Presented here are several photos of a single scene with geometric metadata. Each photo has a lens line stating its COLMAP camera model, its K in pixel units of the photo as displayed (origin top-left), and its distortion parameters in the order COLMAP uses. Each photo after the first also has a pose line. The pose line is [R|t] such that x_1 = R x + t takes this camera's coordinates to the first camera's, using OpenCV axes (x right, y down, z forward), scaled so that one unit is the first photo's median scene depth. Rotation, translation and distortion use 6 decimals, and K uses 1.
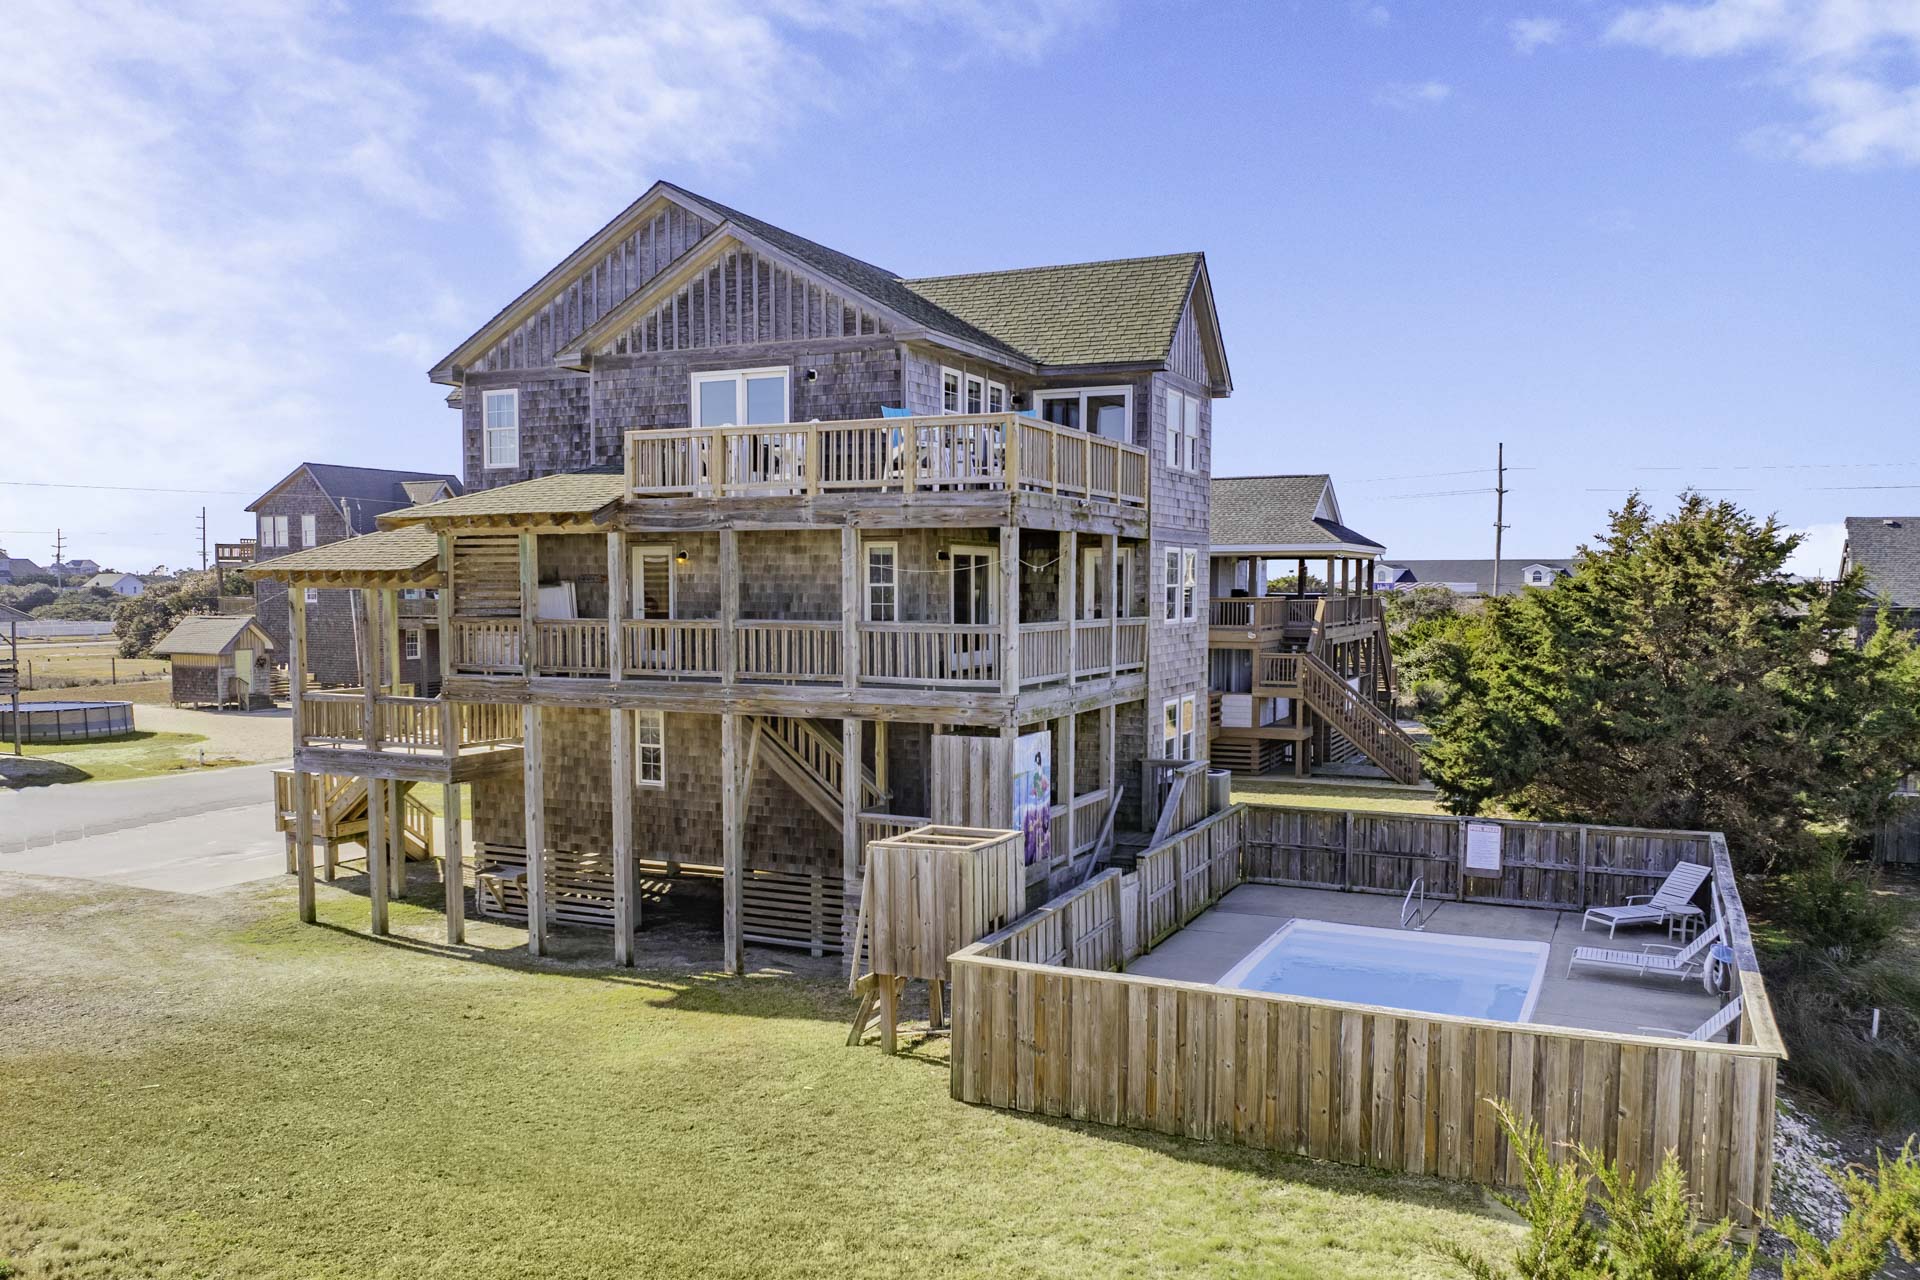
lens RADIAL K [[1440.7, 0, 1005.4], [0, 1440.7, 730.8], [0, 0, 1]] dist [-0.041974, 0.002066]
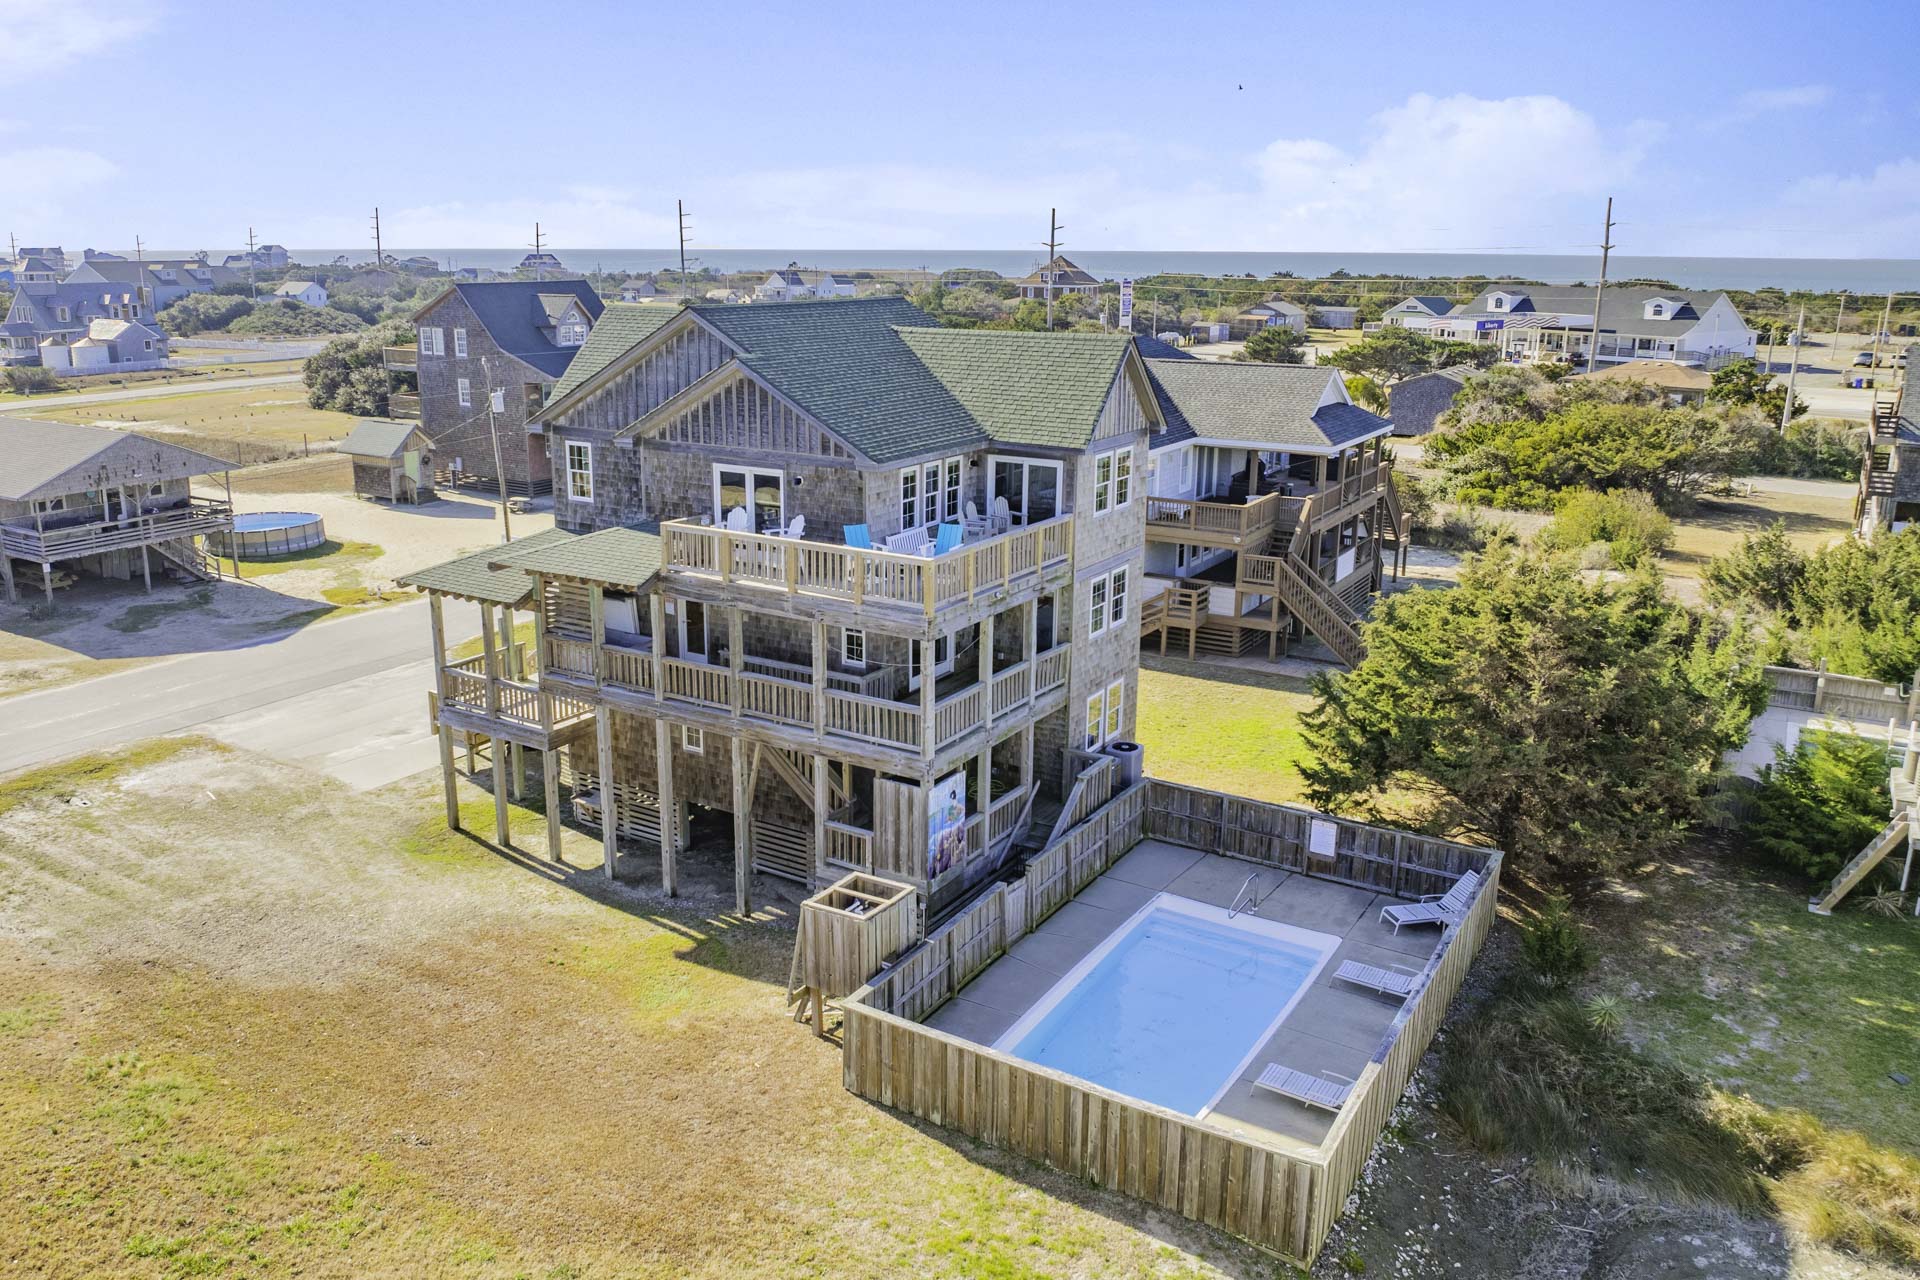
lens RADIAL K [[1395.5, 0, 956.0], [0, 1395.5, 635.9], [0, 0, 1]] dist [-0.040715, 0.009808]
pose [[0.991486, 0.040486, -0.123760, 0.162902], [-0.019448, 0.985818, 0.166686, -0.311001], [0.128753, -0.162860, 0.978212, -0.234919]]
